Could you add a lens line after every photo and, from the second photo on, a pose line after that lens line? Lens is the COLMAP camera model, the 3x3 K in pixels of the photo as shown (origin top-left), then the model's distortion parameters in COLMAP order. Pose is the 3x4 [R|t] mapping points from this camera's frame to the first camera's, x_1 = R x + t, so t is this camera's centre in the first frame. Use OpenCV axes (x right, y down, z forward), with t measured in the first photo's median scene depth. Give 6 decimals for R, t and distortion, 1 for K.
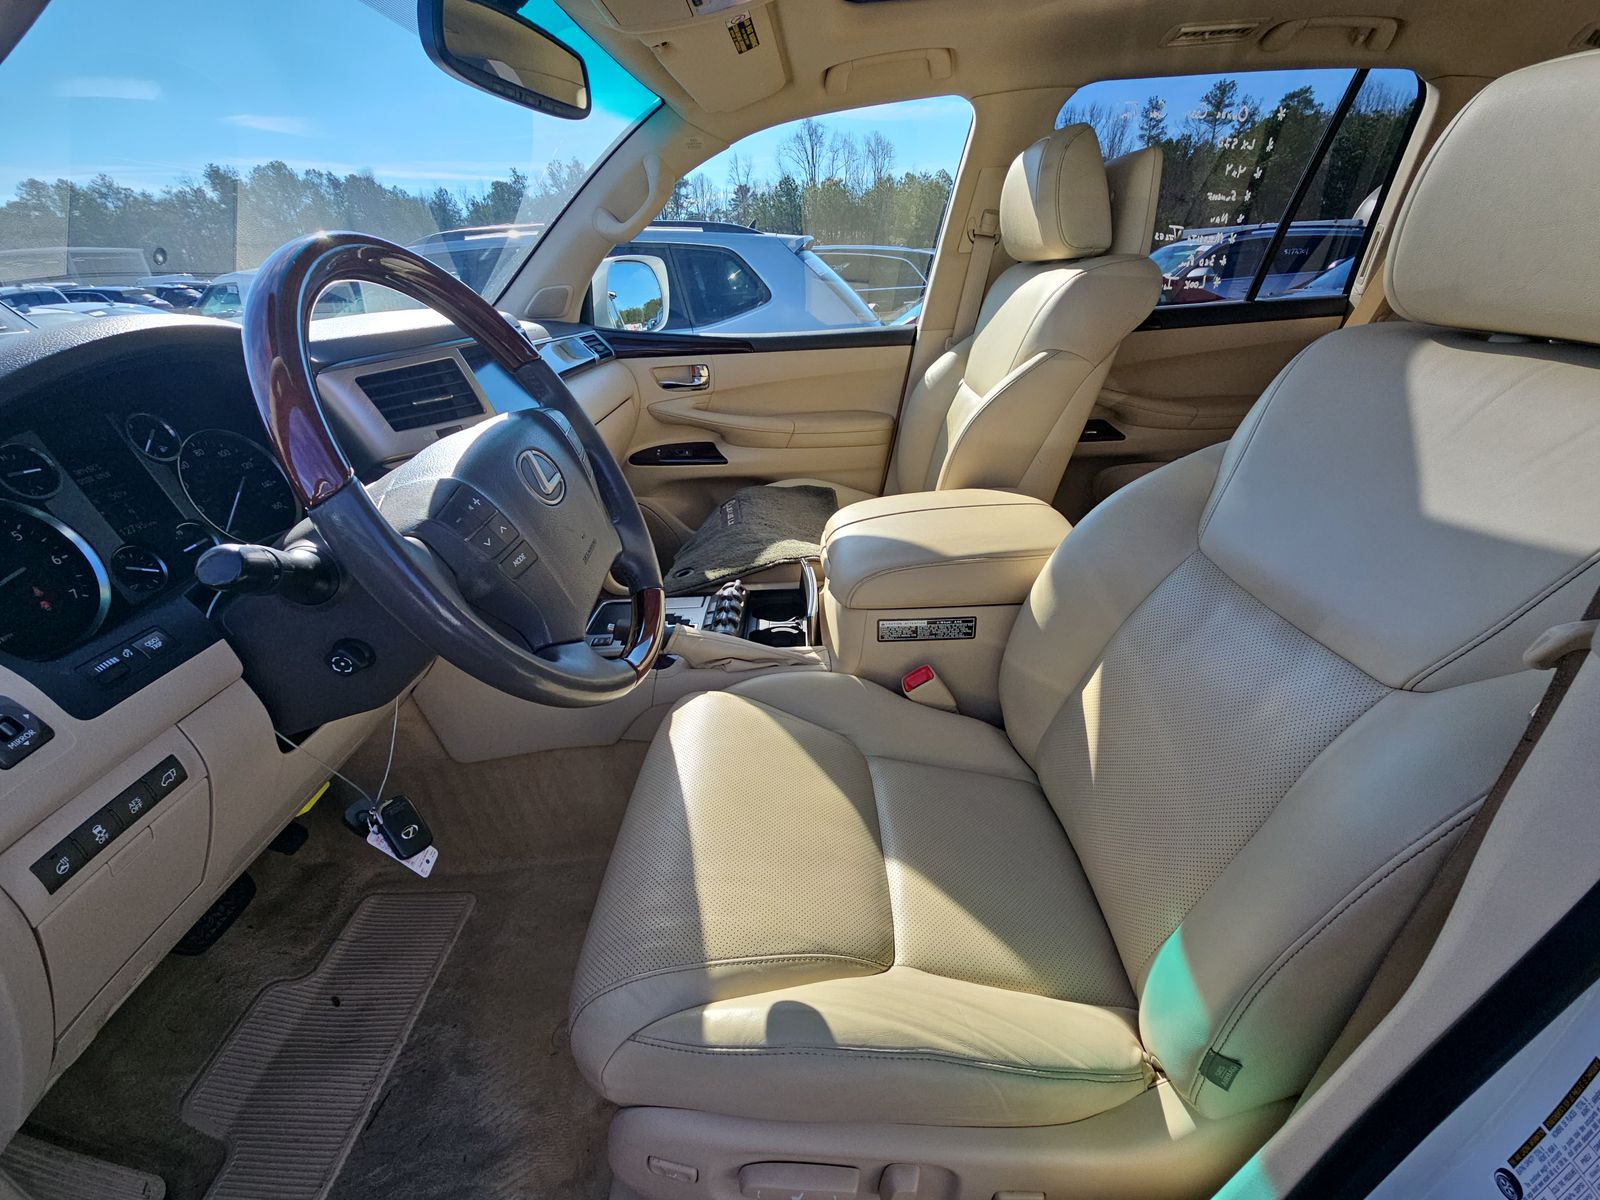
lens RADIAL K [[640.6, 0, 794.9], [0, 640.6, 603.9], [0, 0, 1]] dist [0.012583, -0.011493]
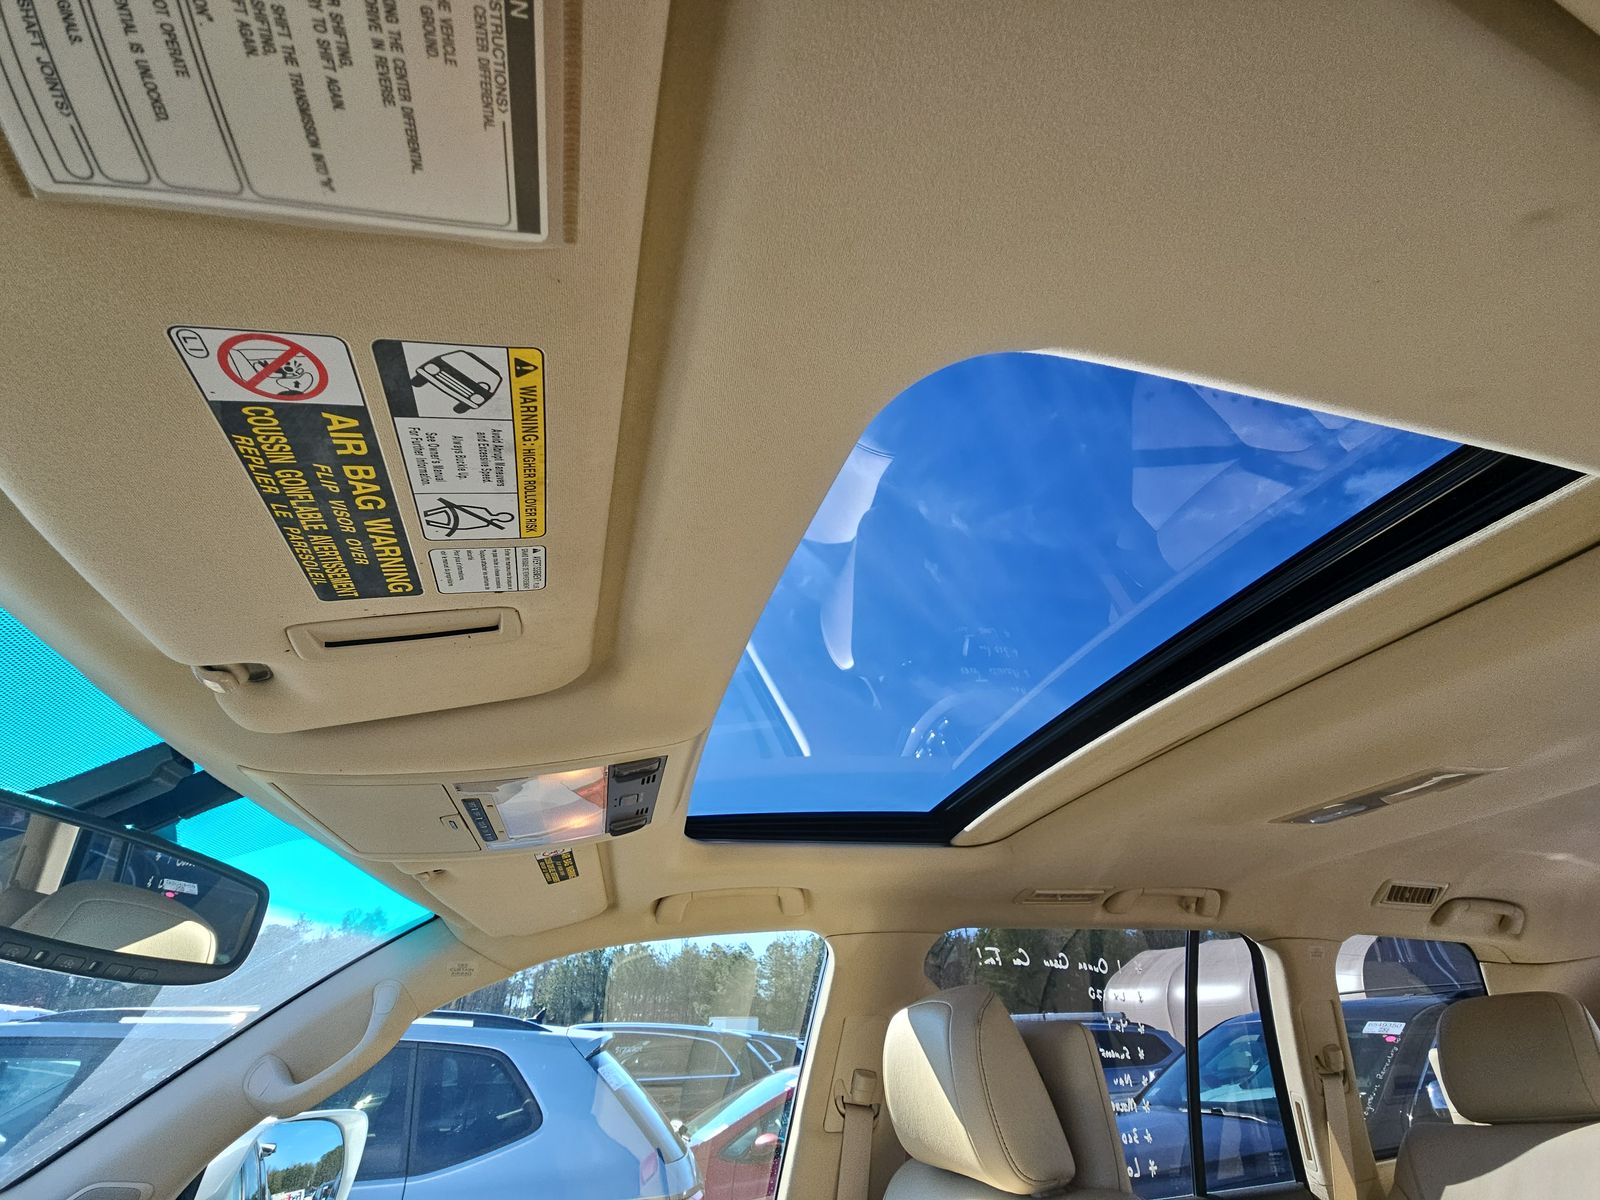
lens RADIAL K [[640.6, 0, 794.9], [0, 640.6, 603.9], [0, 0, 1]] dist [0.012583, -0.011493]
pose [[0.965602, 0.165427, 0.200618, -0.009902], [0.097435, 0.485128, -0.868998, -0.244751], [-0.241081, 0.858653, 0.452322, 0.227364]]
